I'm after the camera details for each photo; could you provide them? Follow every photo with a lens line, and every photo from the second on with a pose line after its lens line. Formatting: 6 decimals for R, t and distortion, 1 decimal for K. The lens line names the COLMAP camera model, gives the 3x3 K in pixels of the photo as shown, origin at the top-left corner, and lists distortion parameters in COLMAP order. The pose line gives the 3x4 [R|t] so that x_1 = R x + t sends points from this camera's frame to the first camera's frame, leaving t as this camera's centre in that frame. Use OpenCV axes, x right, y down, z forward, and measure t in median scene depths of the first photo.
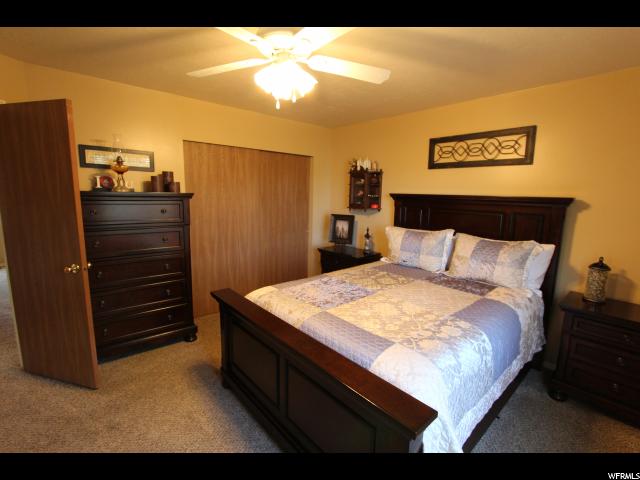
lens RADIAL K [[292.0, 0, 321.9], [0, 292.0, 238.0], [0, 0, 1]] dist [-0.014641, 0.000788]
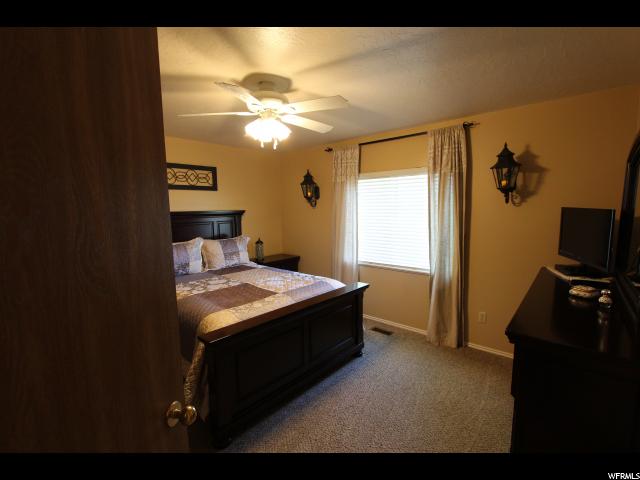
lens RADIAL K [[292.0, 0, 321.6], [0, 292.0, 240.8], [0, 0, 1]] dist [-0.014641, 0.000788]
pose [[-0.093908, -0.136724, 0.986148, -0.956729], [0.165771, 0.974551, 0.150902, -0.128450], [-0.981683, 0.177645, -0.068853, 0.581301]]
